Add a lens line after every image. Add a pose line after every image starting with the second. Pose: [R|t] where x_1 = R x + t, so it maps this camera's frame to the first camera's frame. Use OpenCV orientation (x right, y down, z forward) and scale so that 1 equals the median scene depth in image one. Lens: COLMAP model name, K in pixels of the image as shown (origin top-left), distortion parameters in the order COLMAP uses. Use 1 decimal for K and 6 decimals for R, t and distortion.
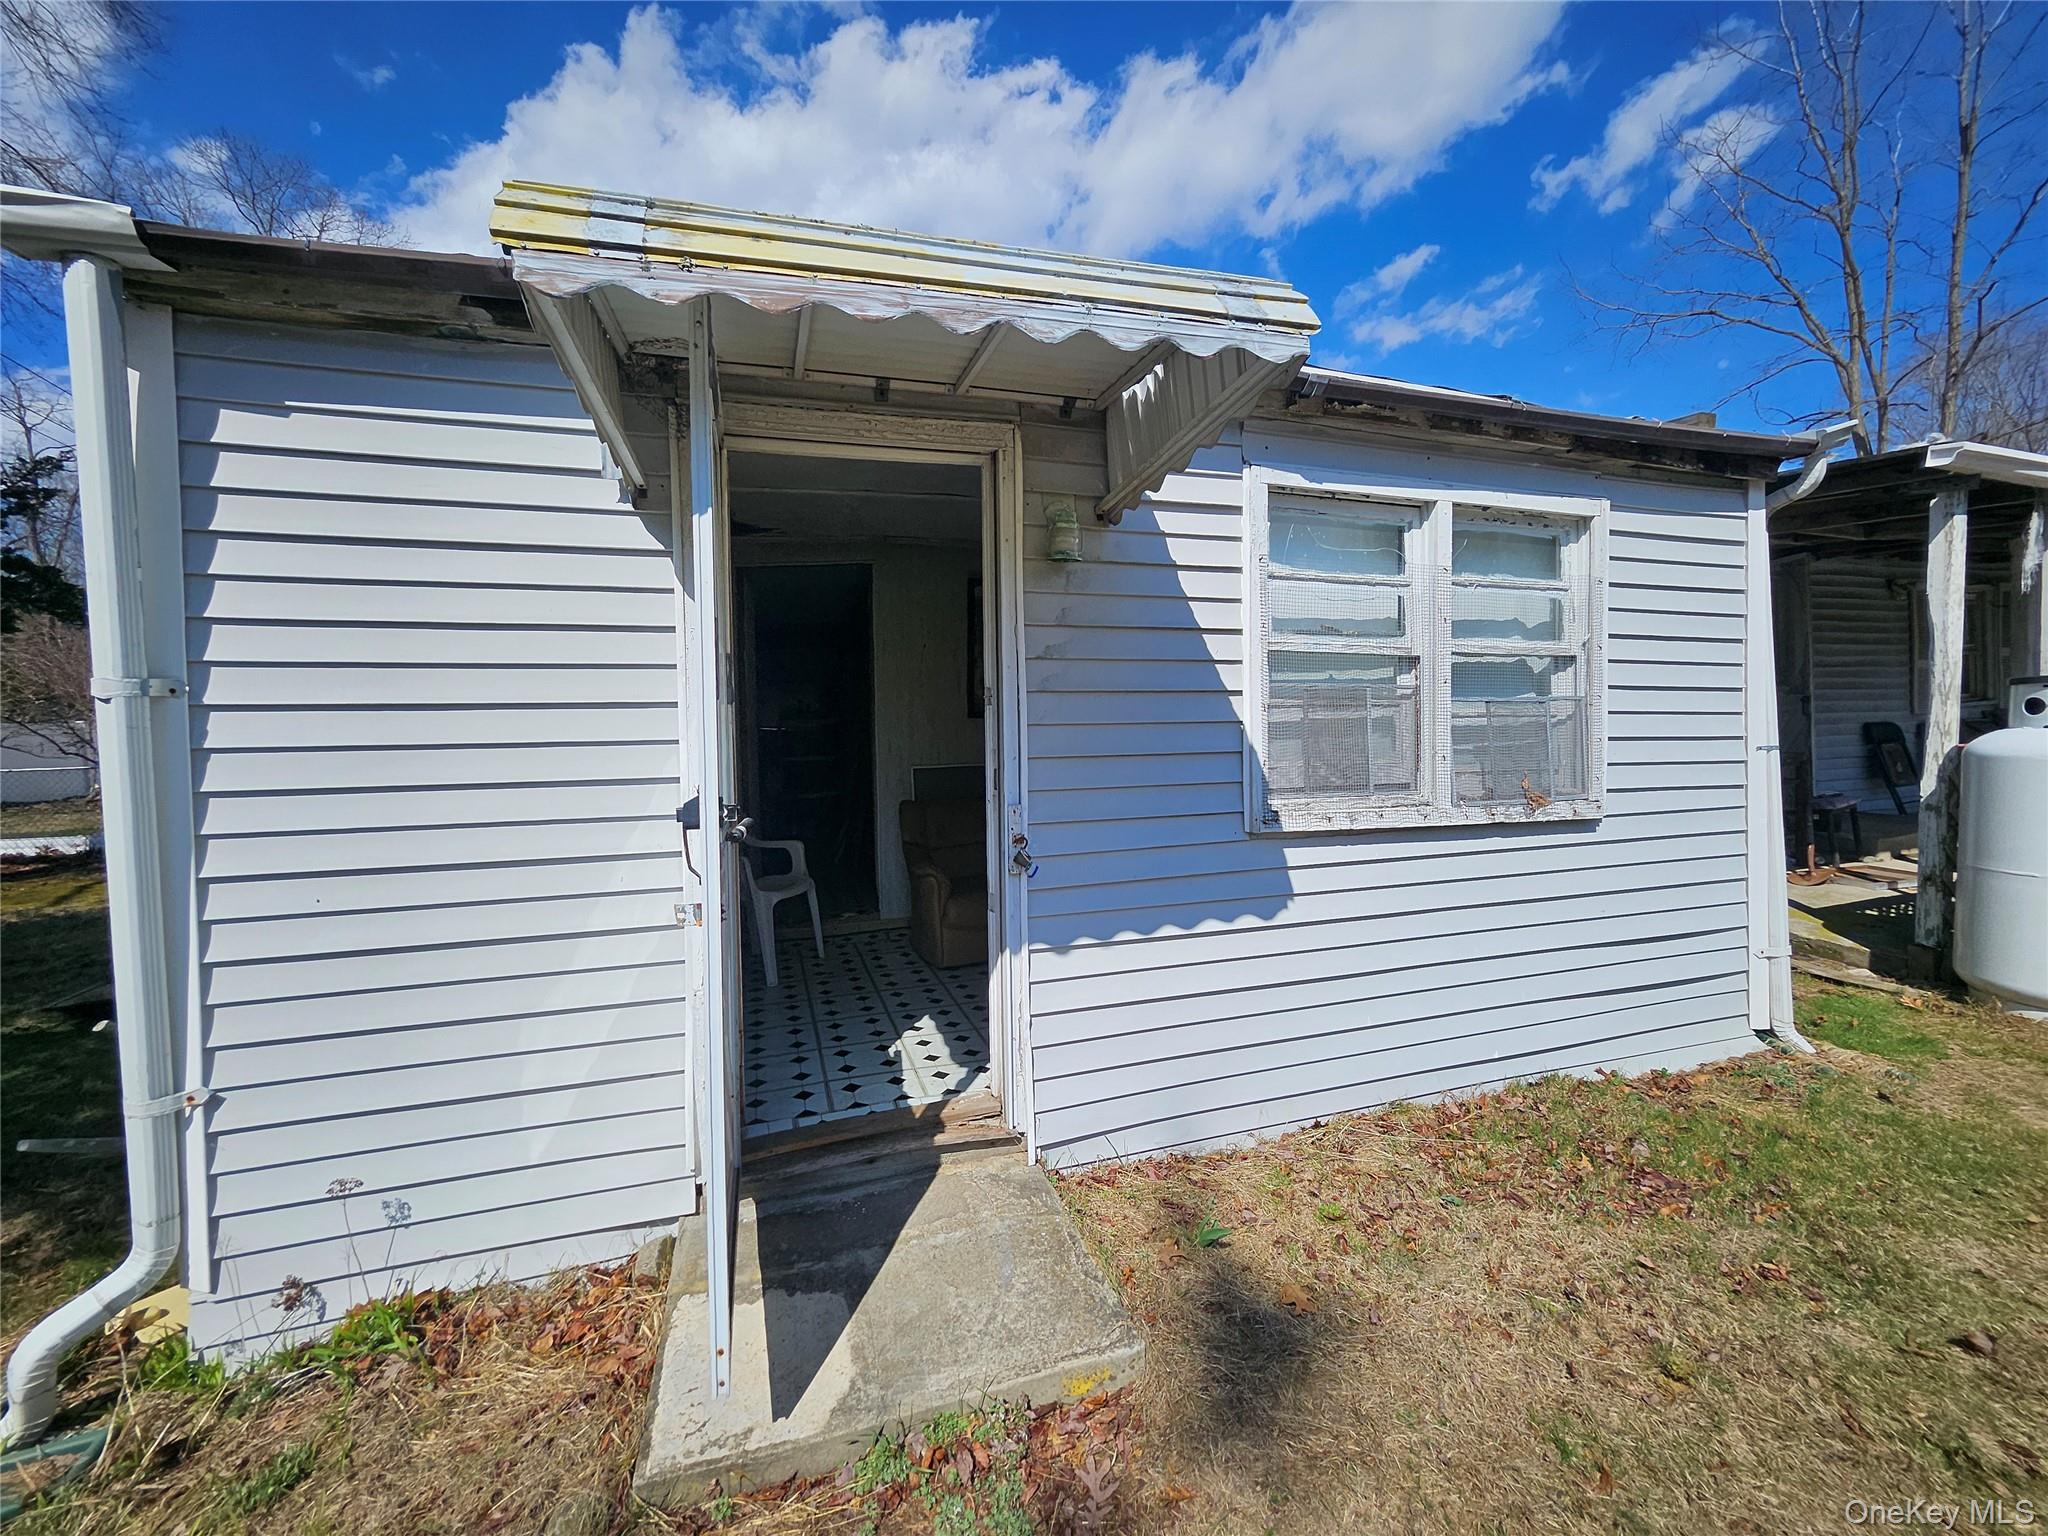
lens RADIAL K [[812.3, 0, 1019.1], [0, 812.3, 758.6], [0, 0, 1]] dist [-0.000085, 0.000213]
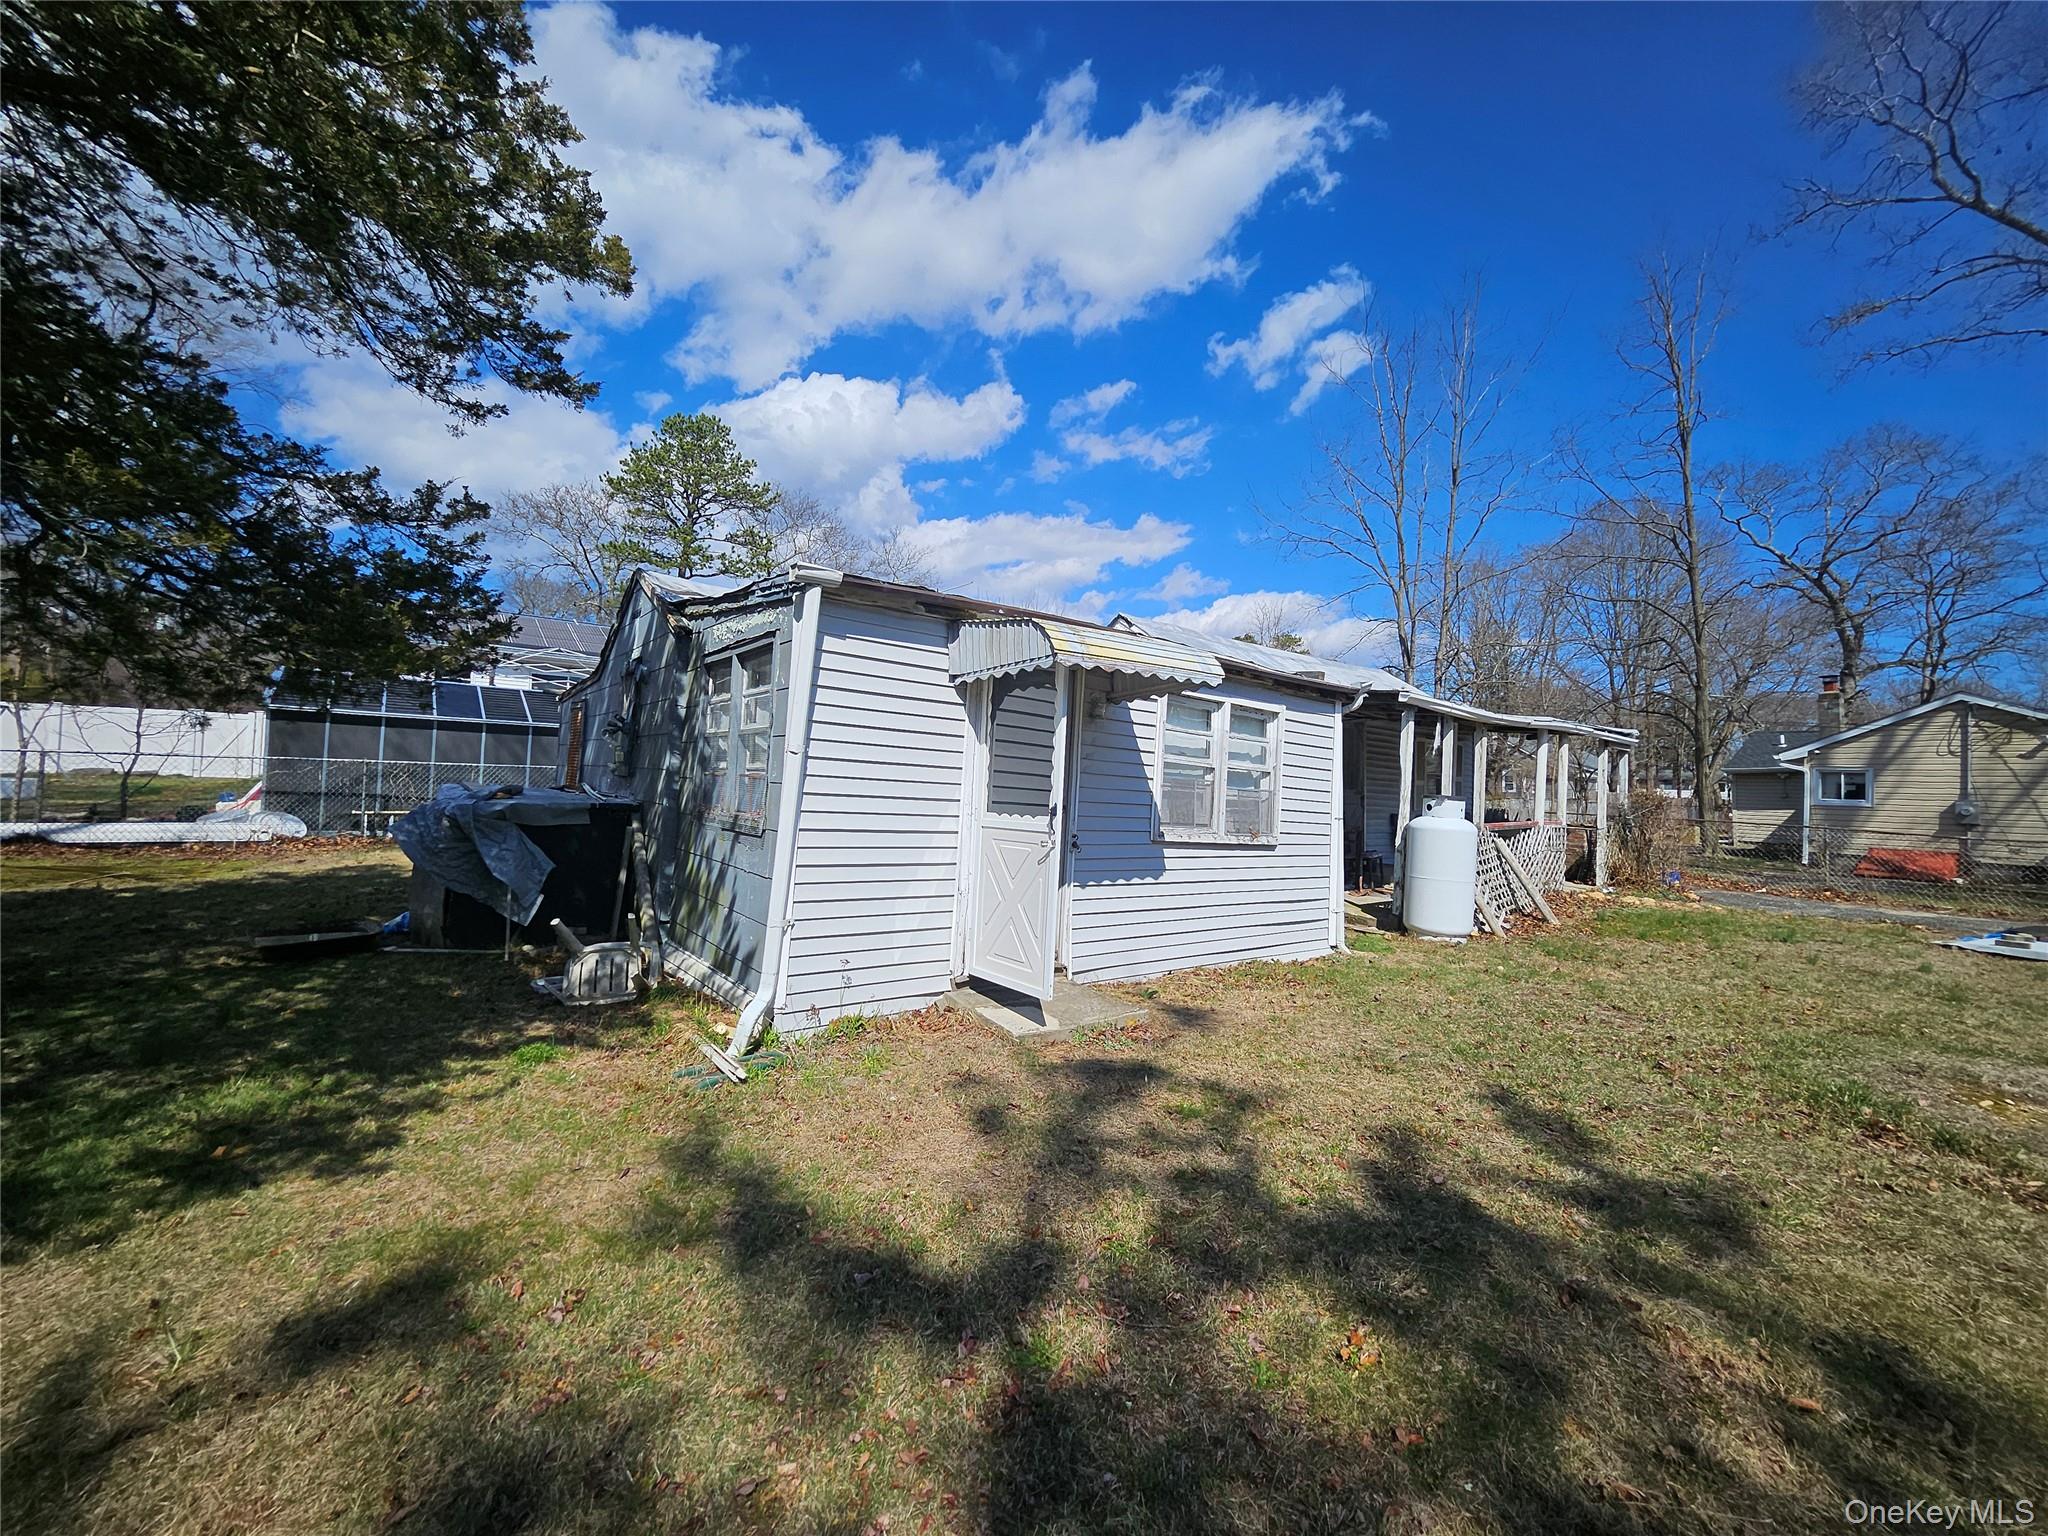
lens RADIAL K [[813.9, 0, 998.4], [0, 813.9, 763.3], [0, 0, 1]] dist [-0.008831, 0.000203]
pose [[0.943088, 0.079987, 0.322779, -0.798112], [-0.059703, 0.995596, -0.072277, 0.060454], [-0.327139, 0.048893, 0.943711, -0.930333]]
